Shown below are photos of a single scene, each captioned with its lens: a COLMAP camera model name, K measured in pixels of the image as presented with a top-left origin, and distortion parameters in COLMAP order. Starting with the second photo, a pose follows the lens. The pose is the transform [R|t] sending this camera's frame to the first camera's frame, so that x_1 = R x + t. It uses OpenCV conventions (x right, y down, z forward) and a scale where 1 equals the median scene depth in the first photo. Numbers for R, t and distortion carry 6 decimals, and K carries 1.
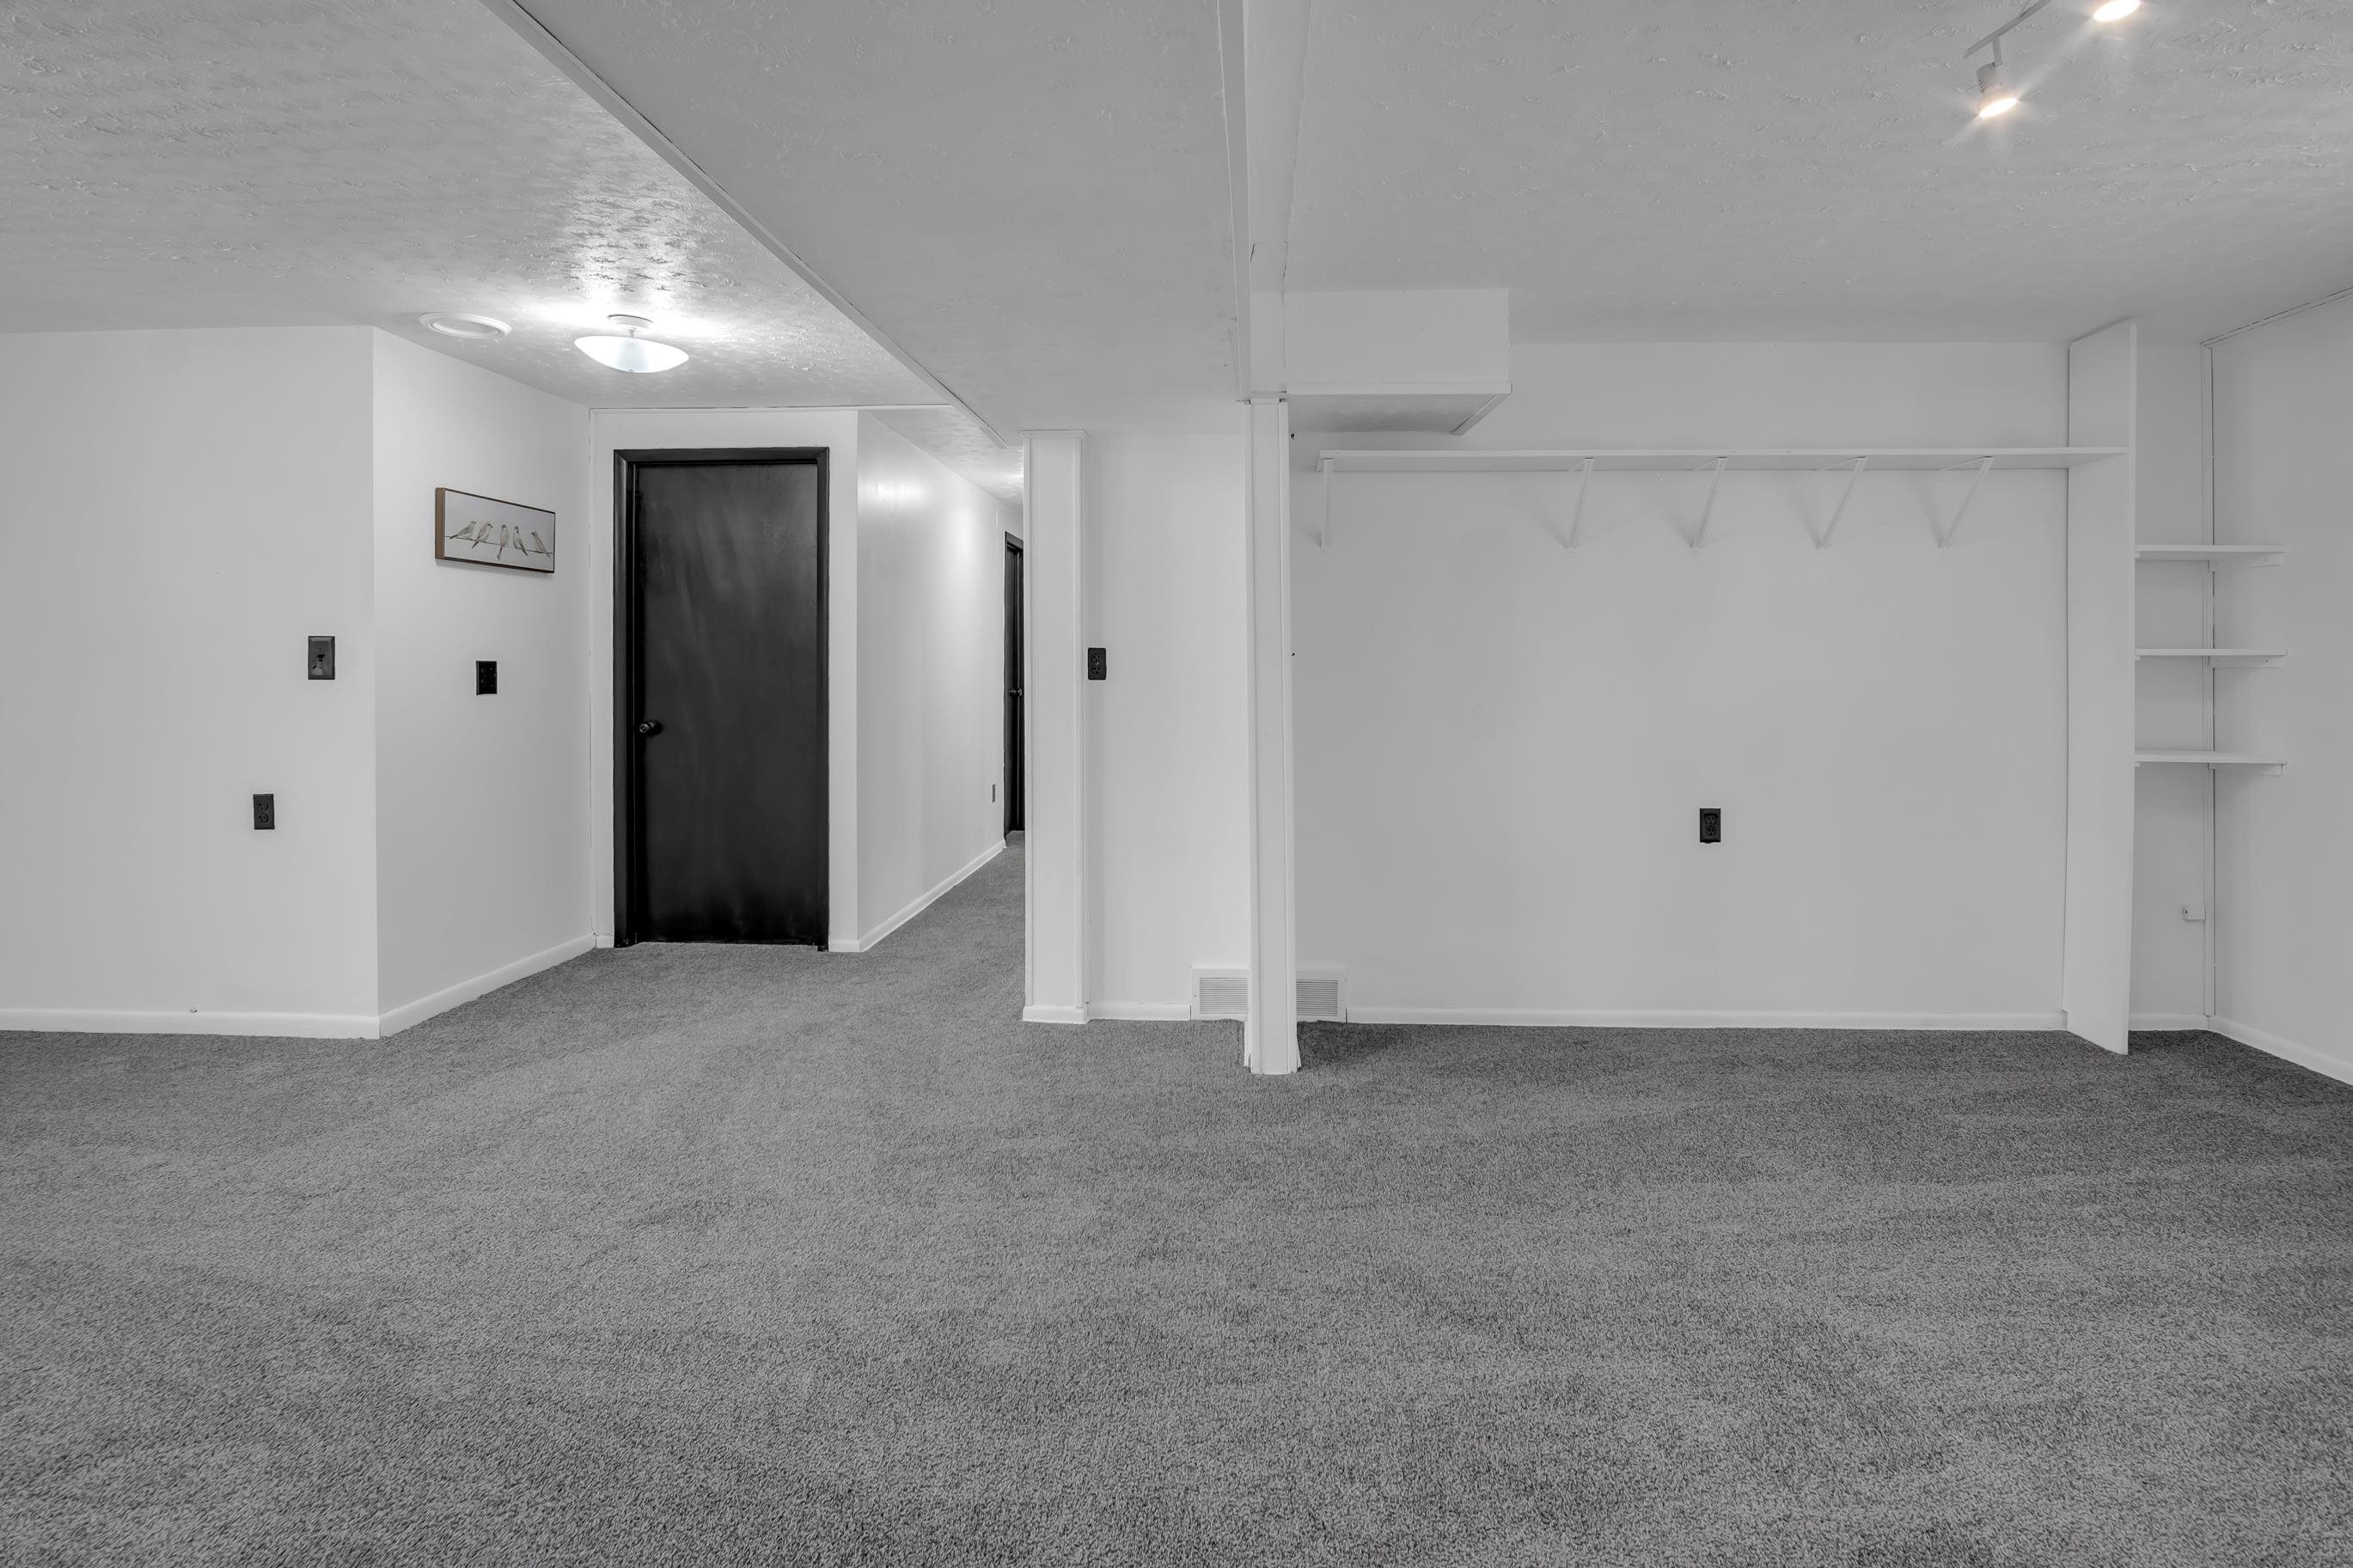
lens RADIAL K [[1267.0, 0, 1155.2], [0, 1267.0, 751.0], [0, 0, 1]] dist [-0.039835, 0.016750]
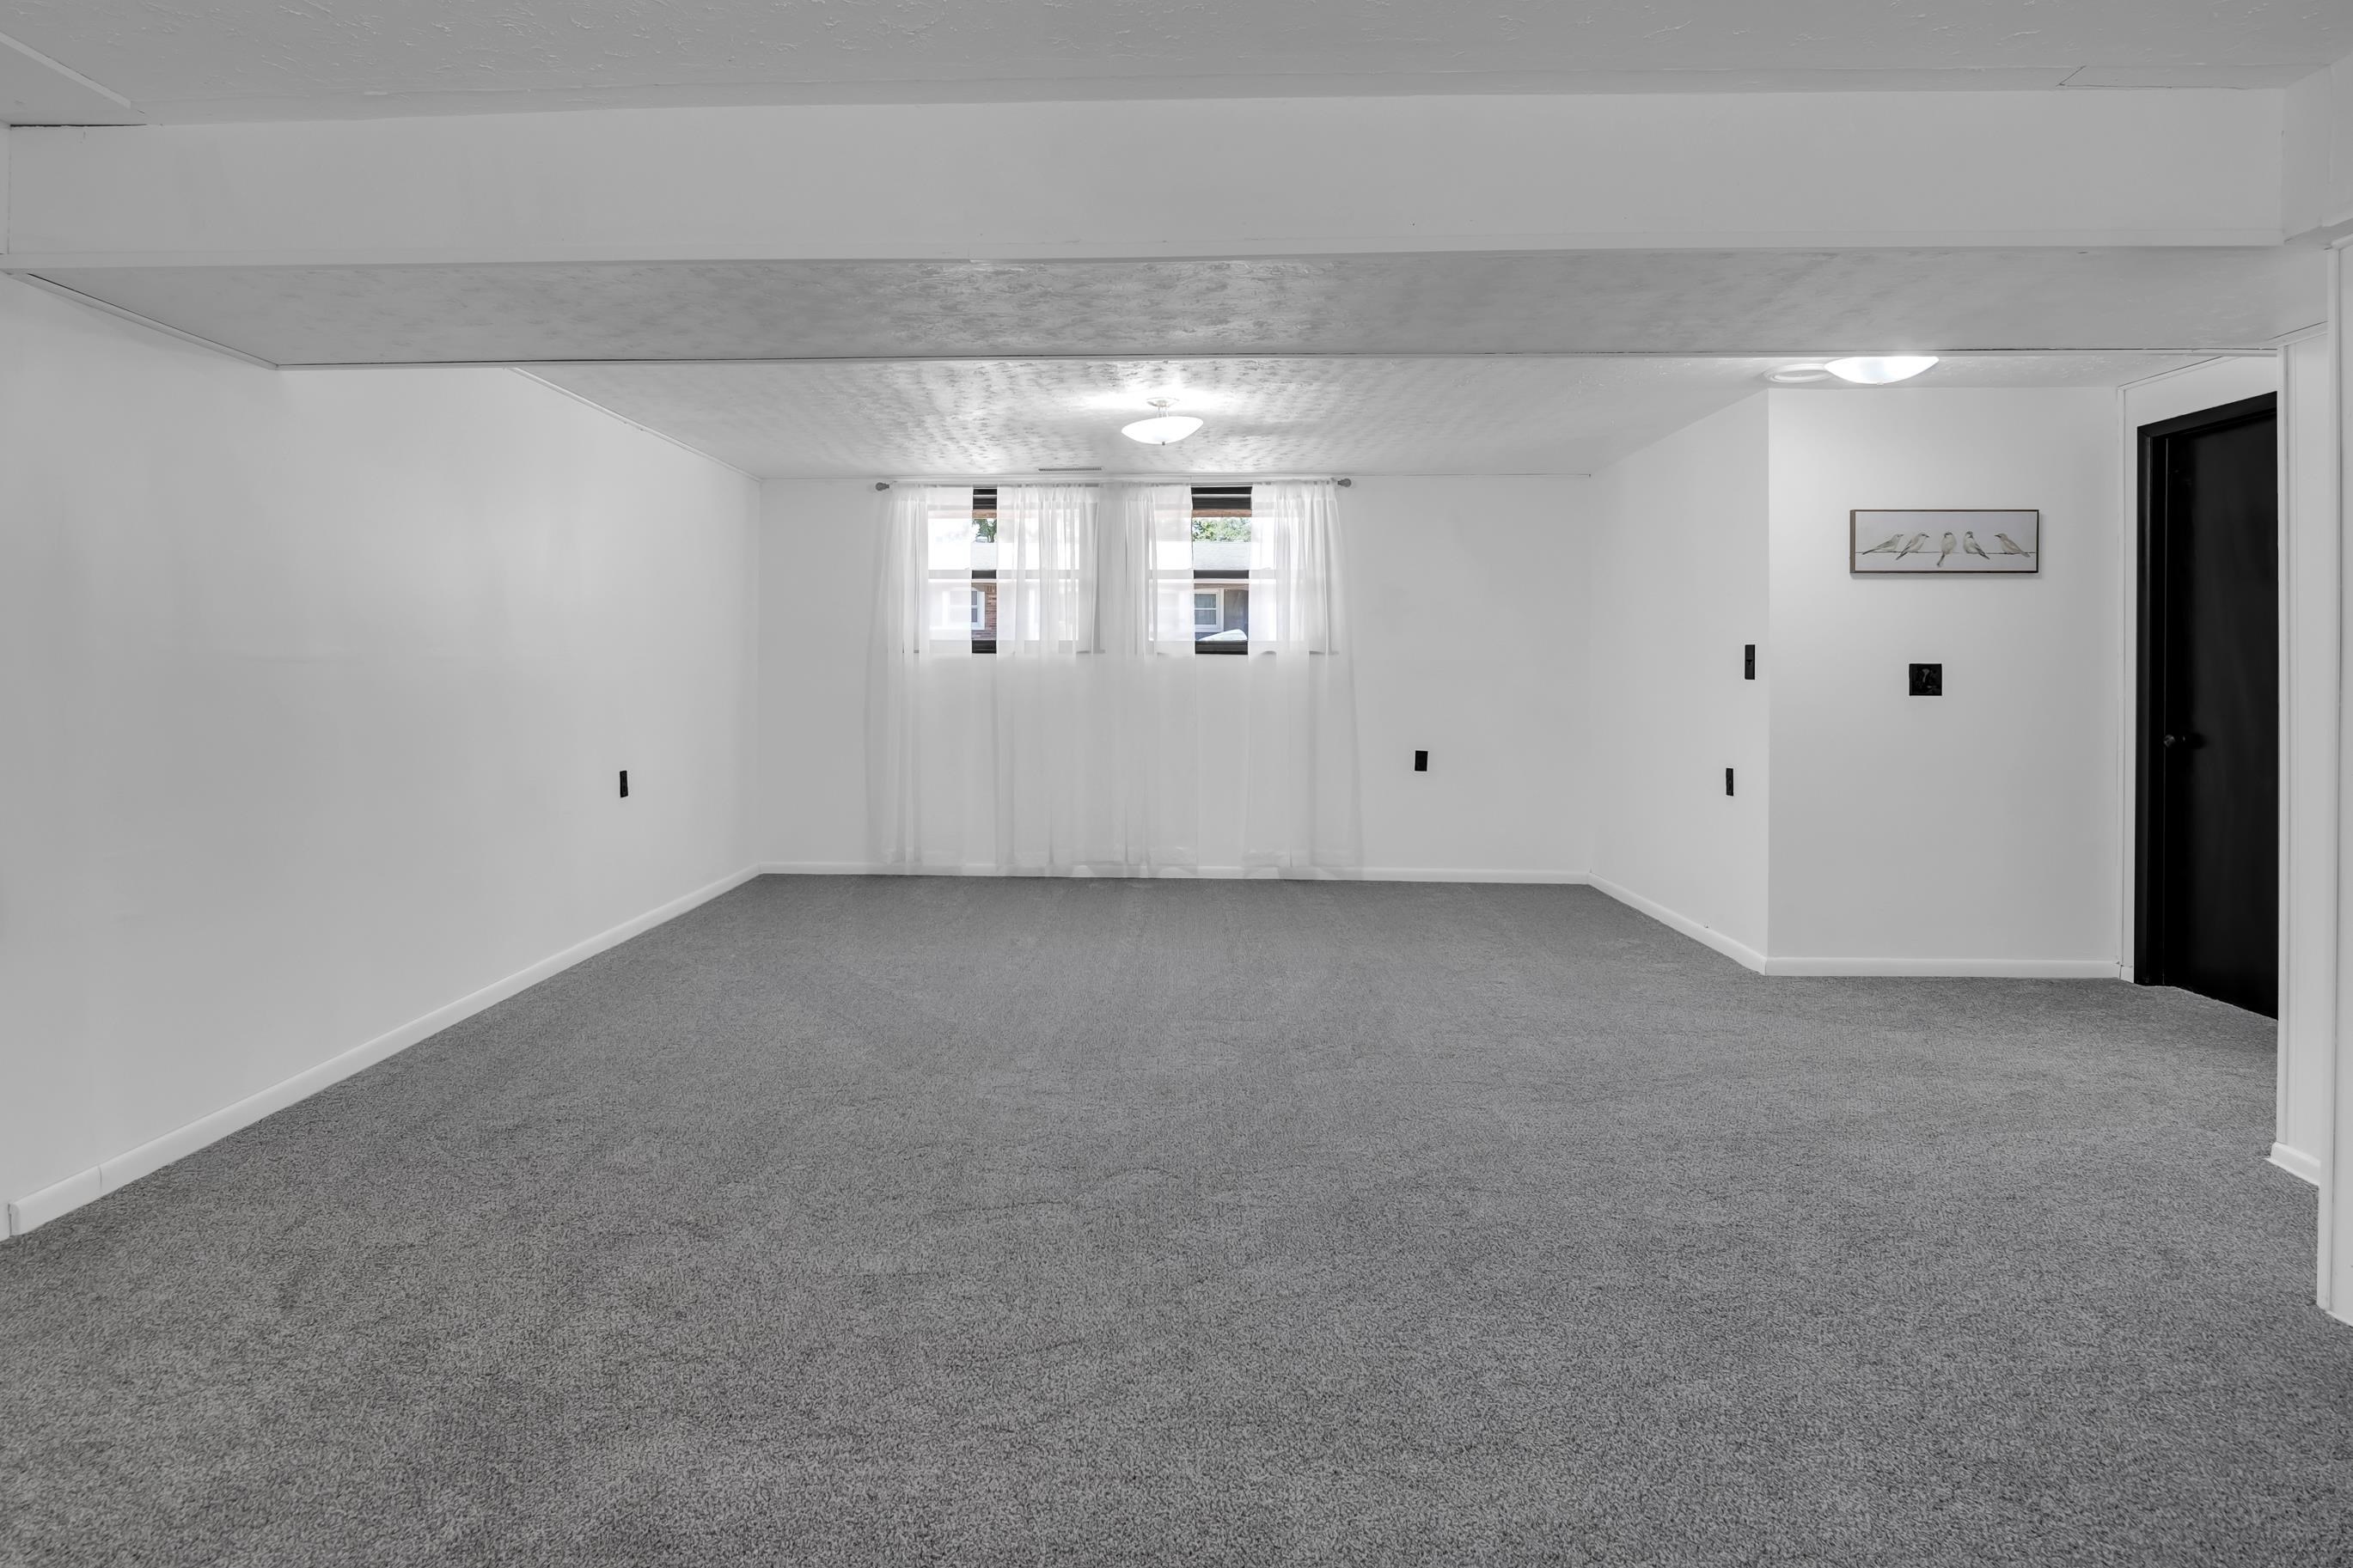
lens RADIAL K [[1344.4, 0, 1167.4], [0, 1344.4, 713.1], [0, 0, 1]] dist [0.002806, 0.001199]
pose [[0.063063, 0.031980, -0.997497, 0.607794], [-0.066751, 0.997384, 0.027757, -0.019254], [0.995775, 0.064834, 0.065032, 0.310279]]
